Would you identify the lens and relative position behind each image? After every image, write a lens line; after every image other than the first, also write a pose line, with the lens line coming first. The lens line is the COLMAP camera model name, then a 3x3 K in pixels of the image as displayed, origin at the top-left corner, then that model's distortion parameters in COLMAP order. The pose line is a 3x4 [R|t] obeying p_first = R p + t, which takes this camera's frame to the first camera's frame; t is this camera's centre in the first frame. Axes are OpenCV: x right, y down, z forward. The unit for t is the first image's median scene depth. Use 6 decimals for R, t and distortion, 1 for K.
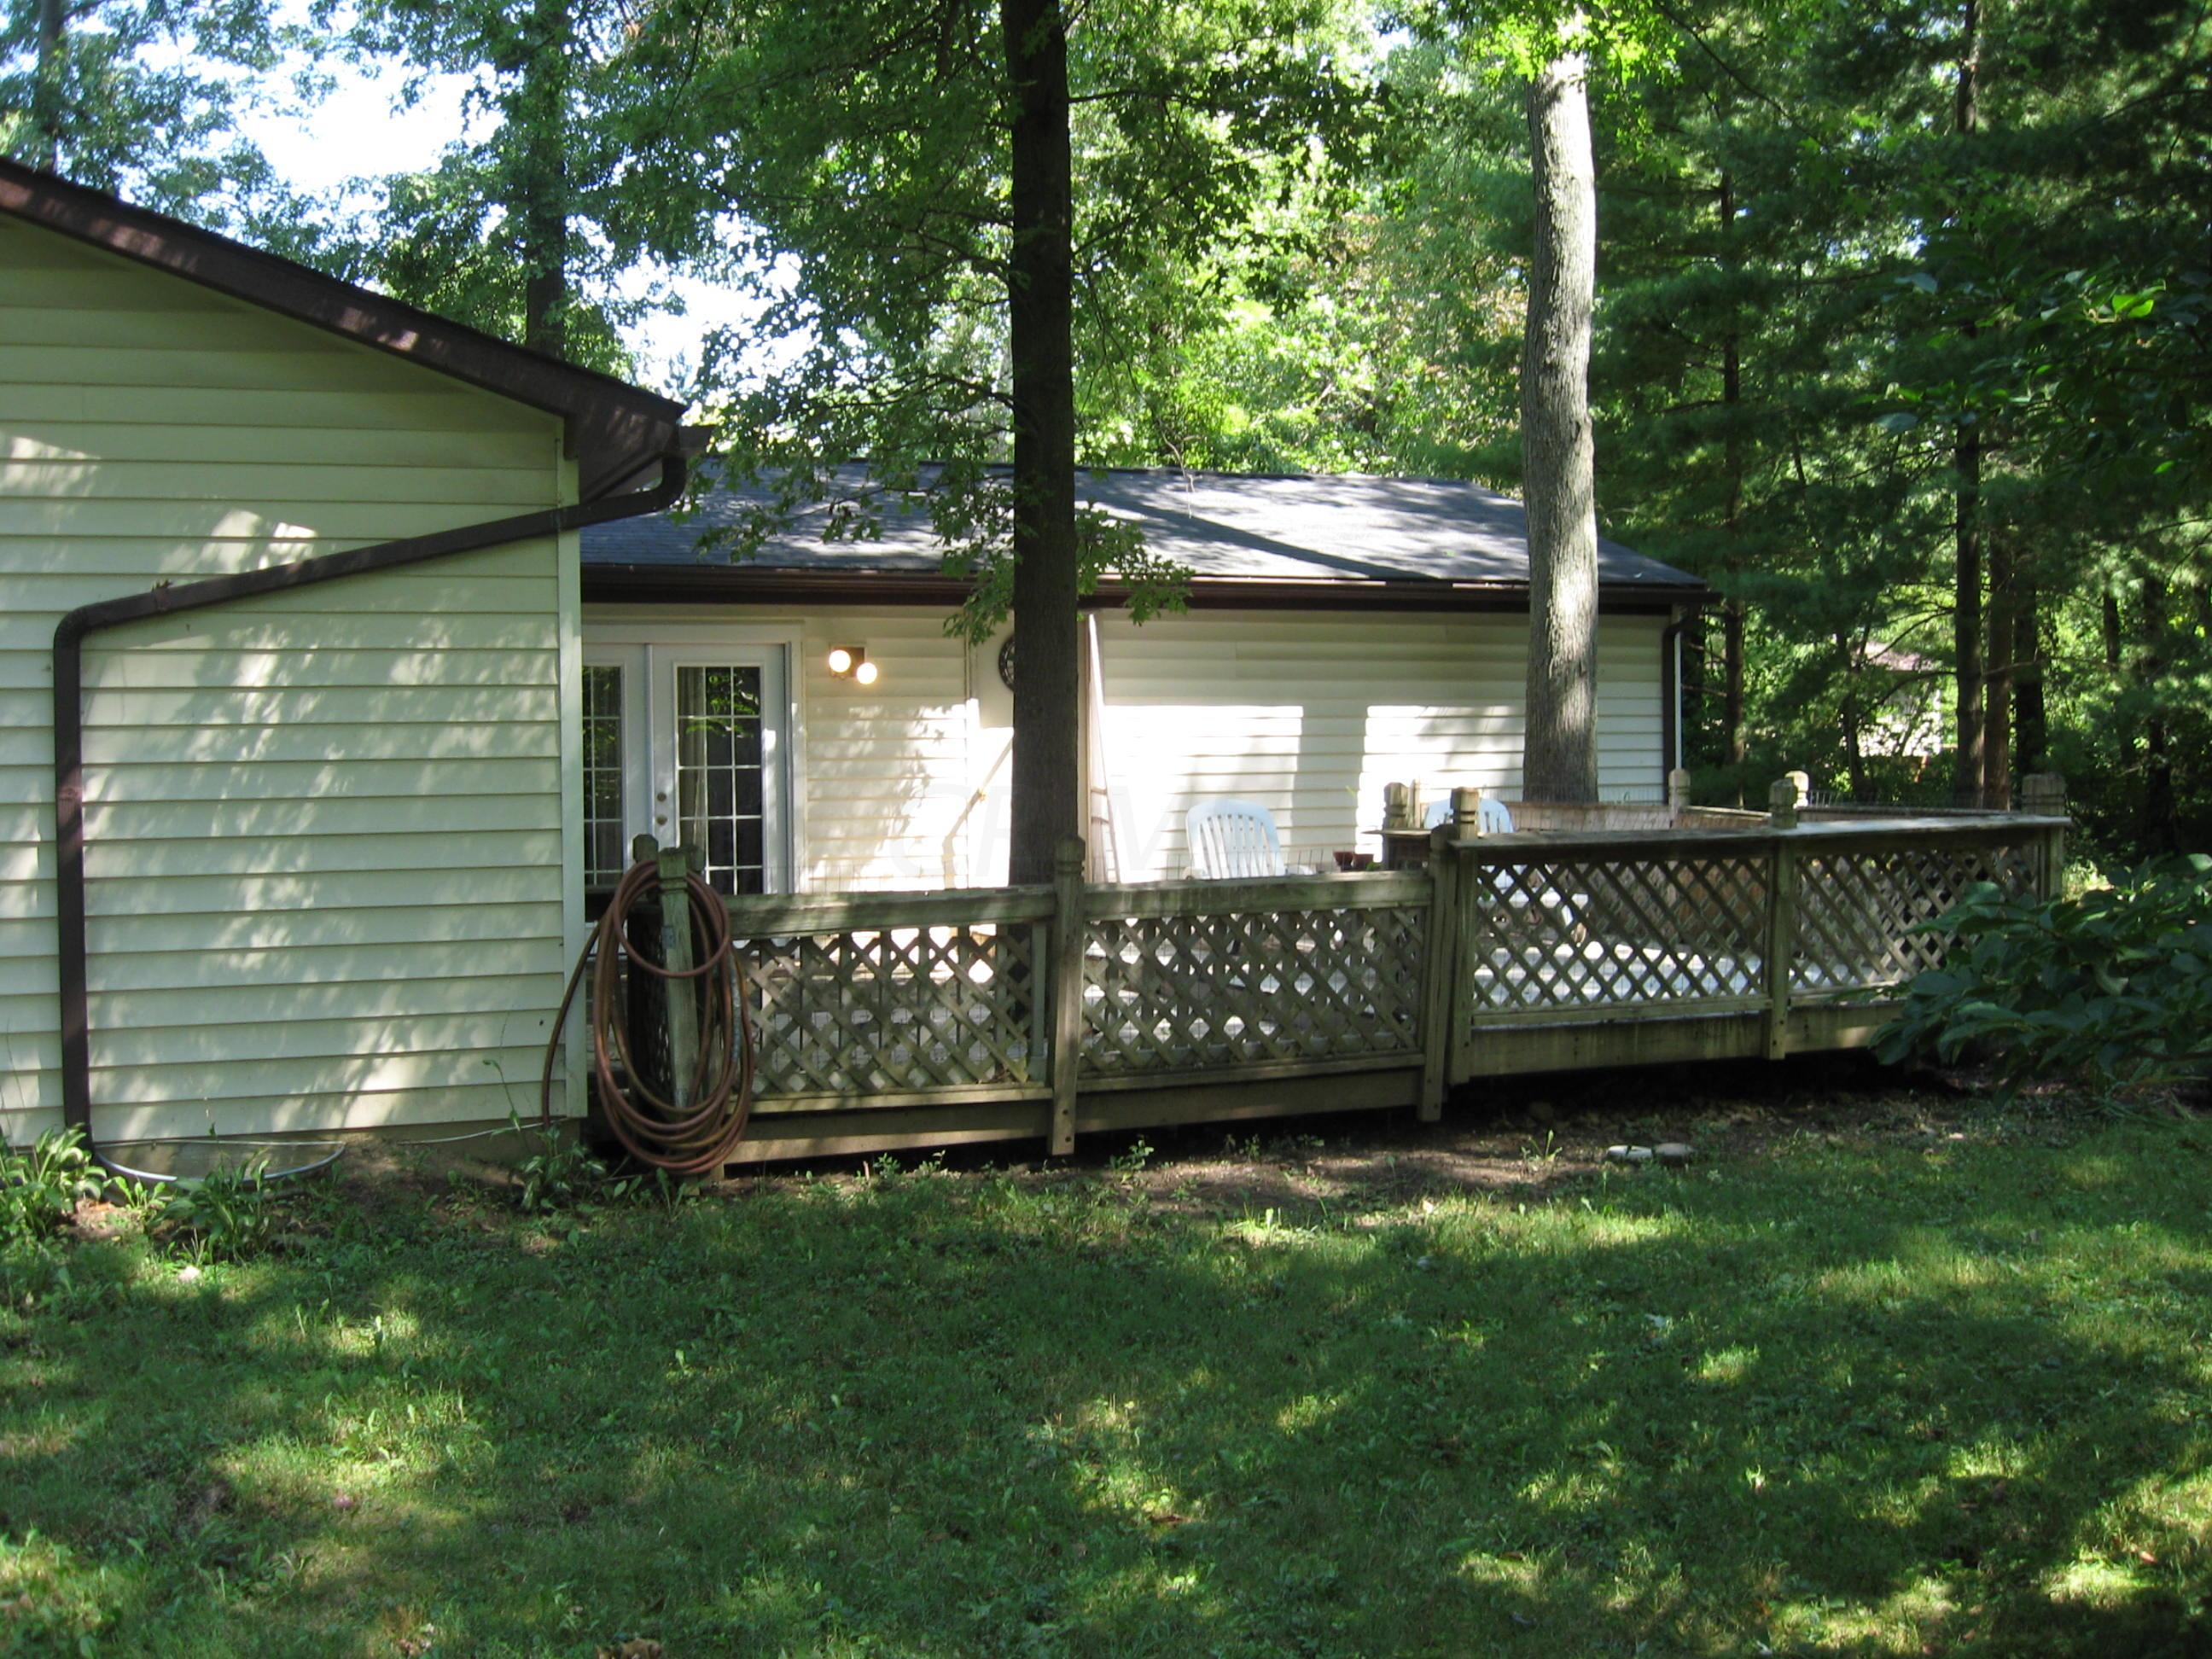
lens RADIAL K [[2312.3, 0, 1082.5], [0, 2312.3, 817.2], [0, 0, 1]] dist [-0.137784, 0.072056]
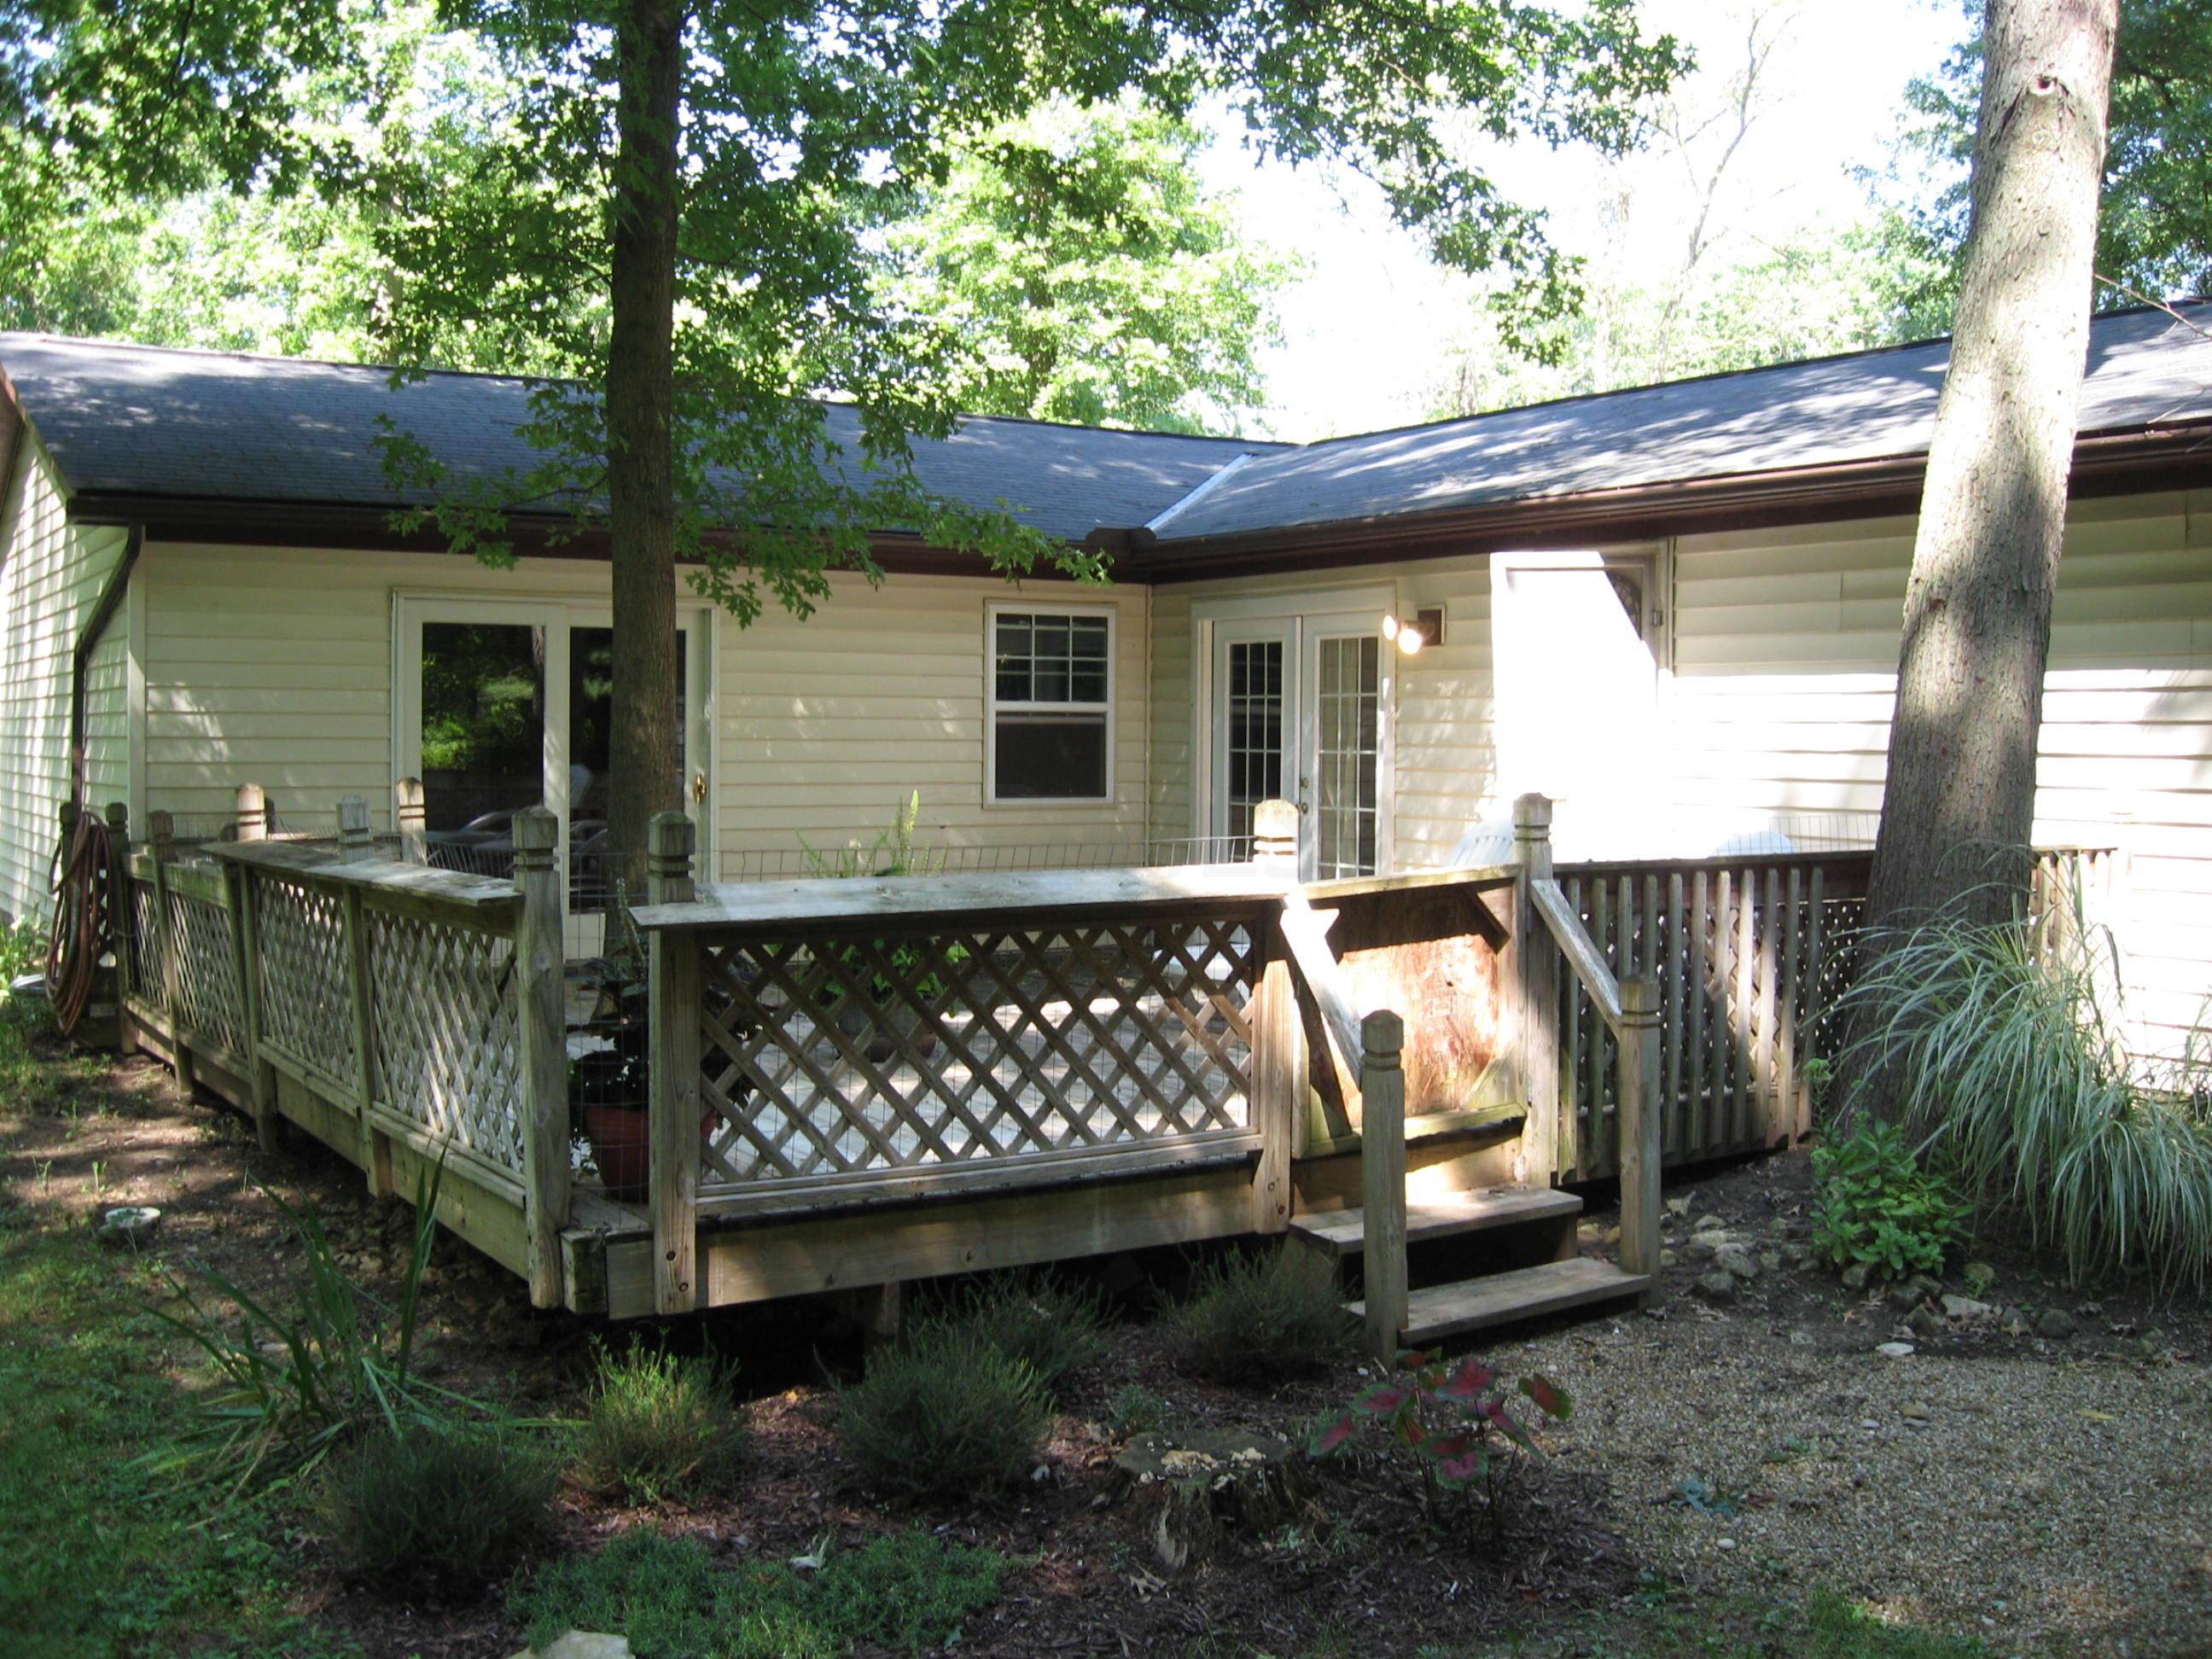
lens RADIAL K [[2312.3, 0, 1082.5], [0, 2312.3, 817.2], [0, 0, 1]] dist [-0.137784, 0.072056]
pose [[0.173399, 0.050079, -0.983578, 1.168841], [-0.030528, 0.998500, 0.045457, -0.056423], [0.984378, 0.022145, 0.174668, 1.251114]]
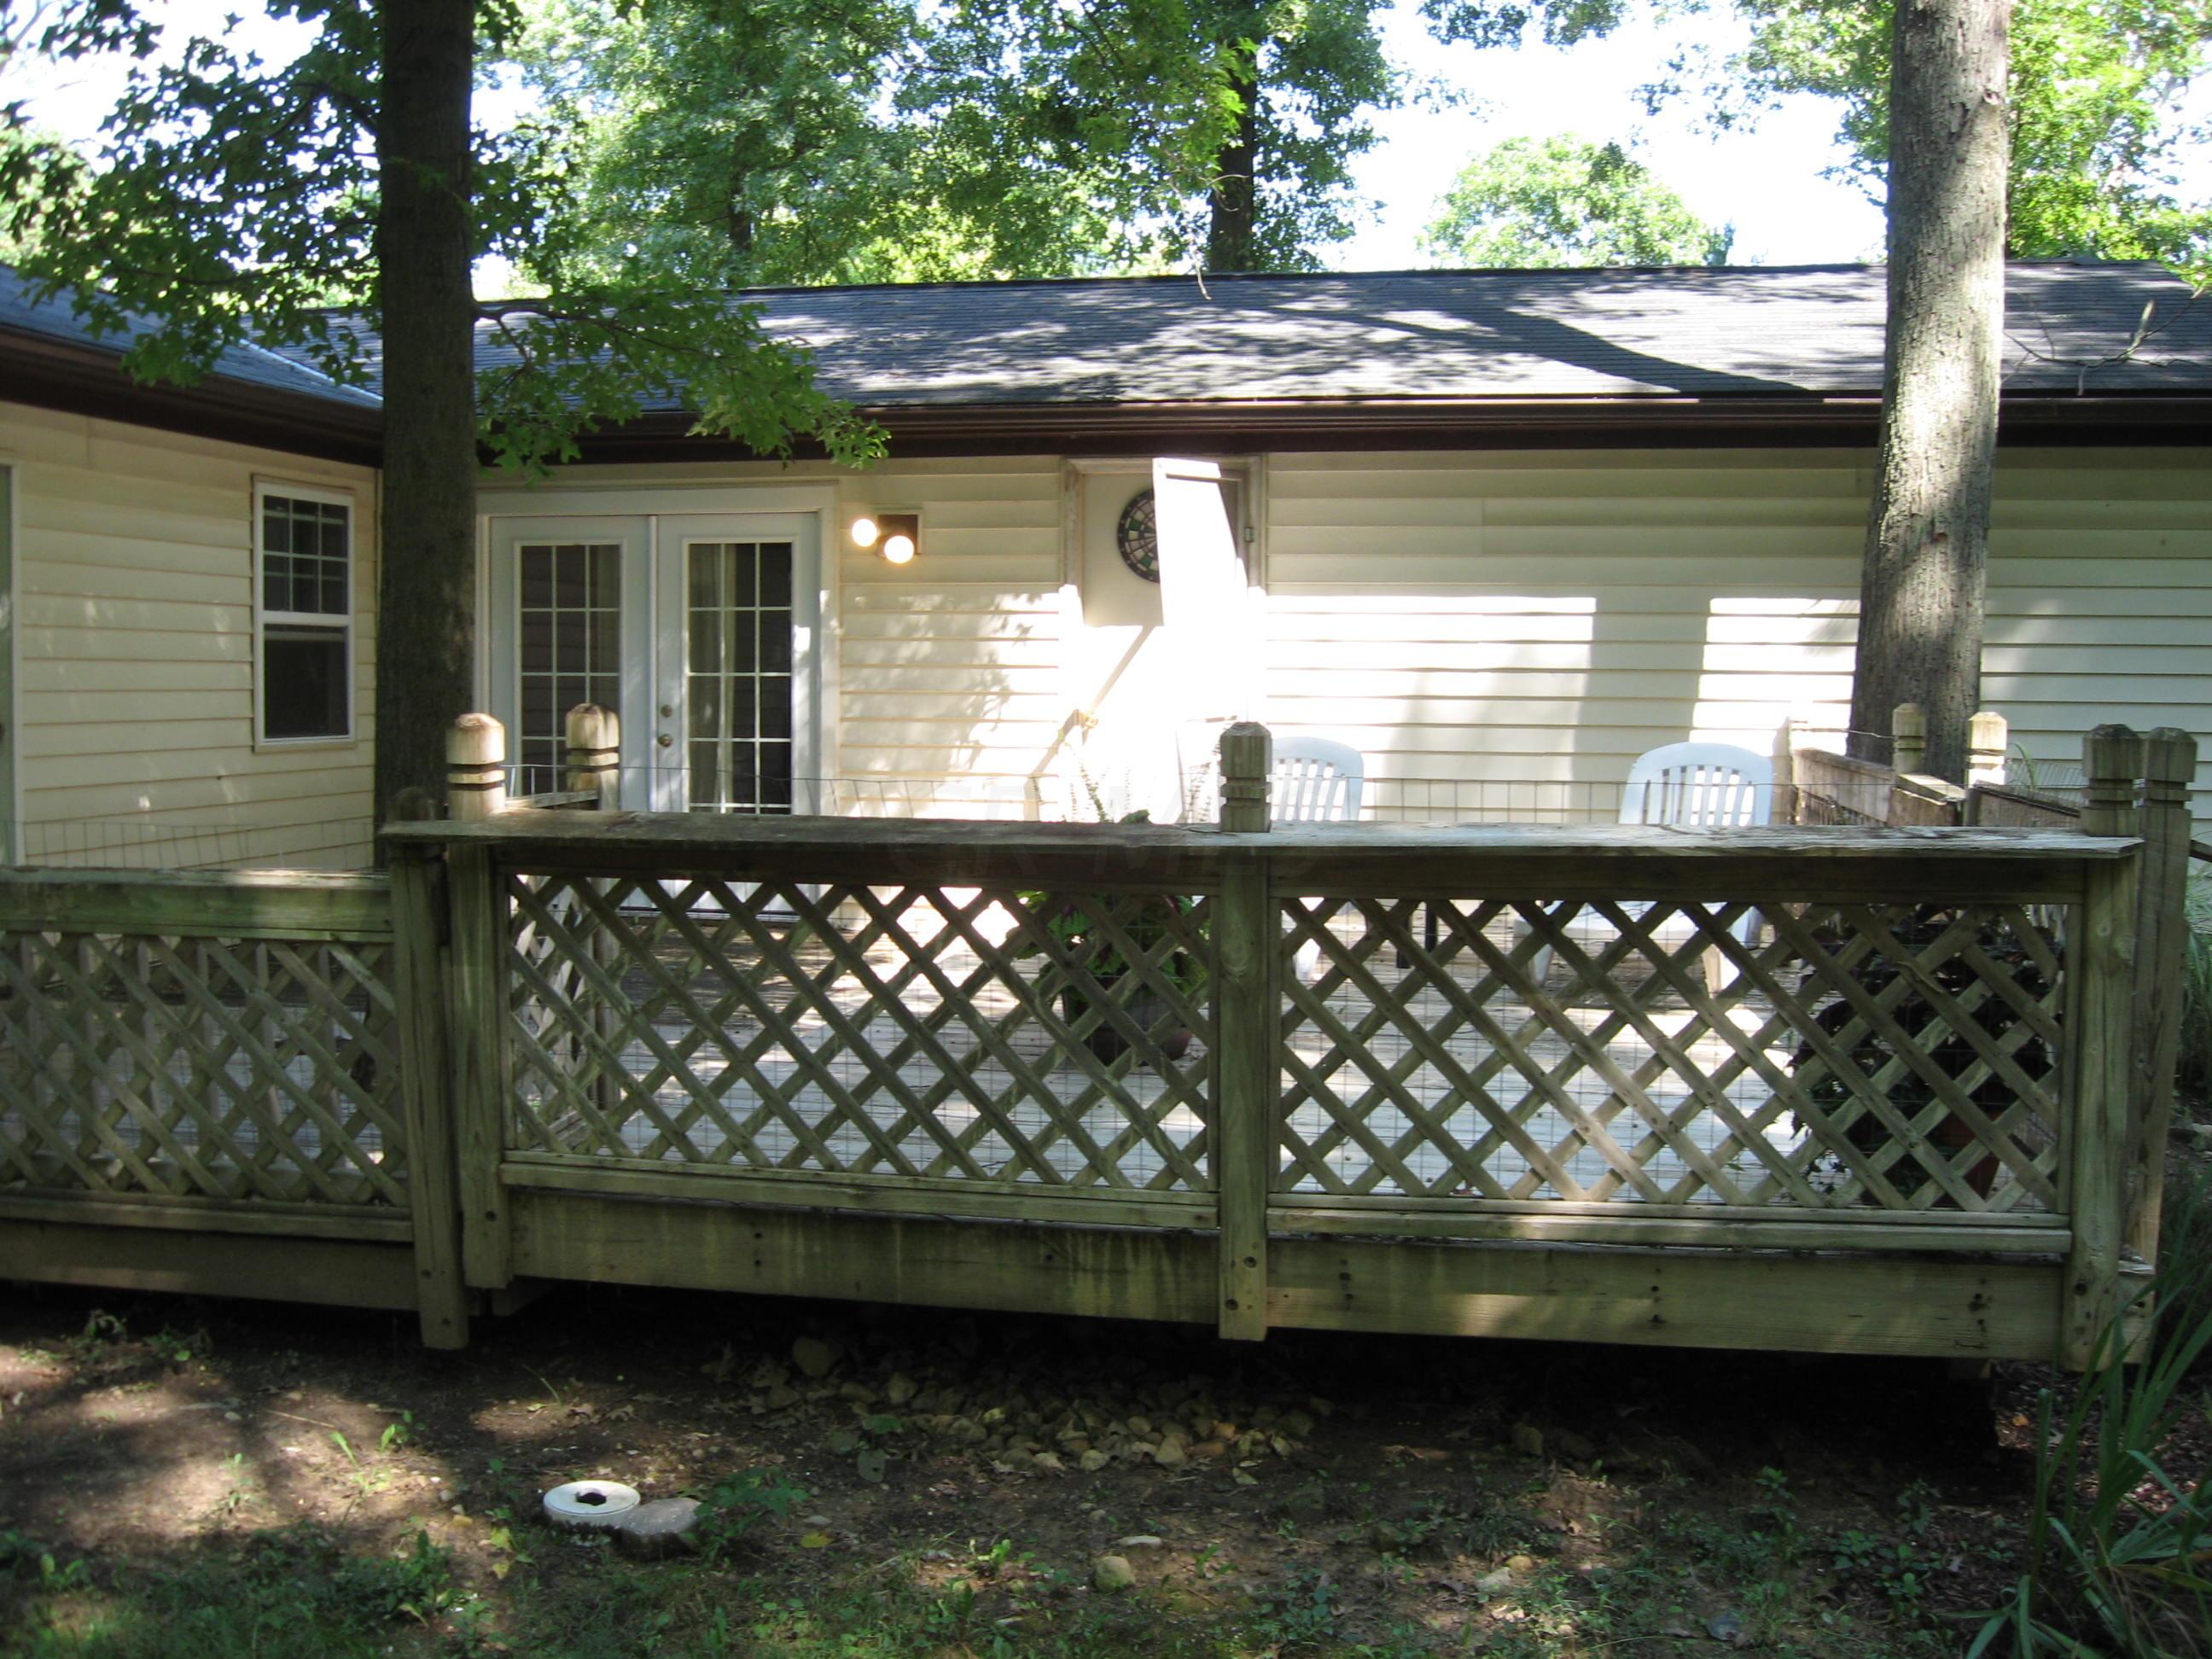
lens RADIAL K [[2312.3, 0, 1082.5], [0, 2312.3, 817.2], [0, 0, 1]] dist [-0.137784, 0.072056]
pose [[0.842190, 0.049029, -0.536947, 0.594691], [-0.029522, 0.998556, 0.044875, -0.019785], [0.538372, -0.021941, 0.842422, 0.691662]]
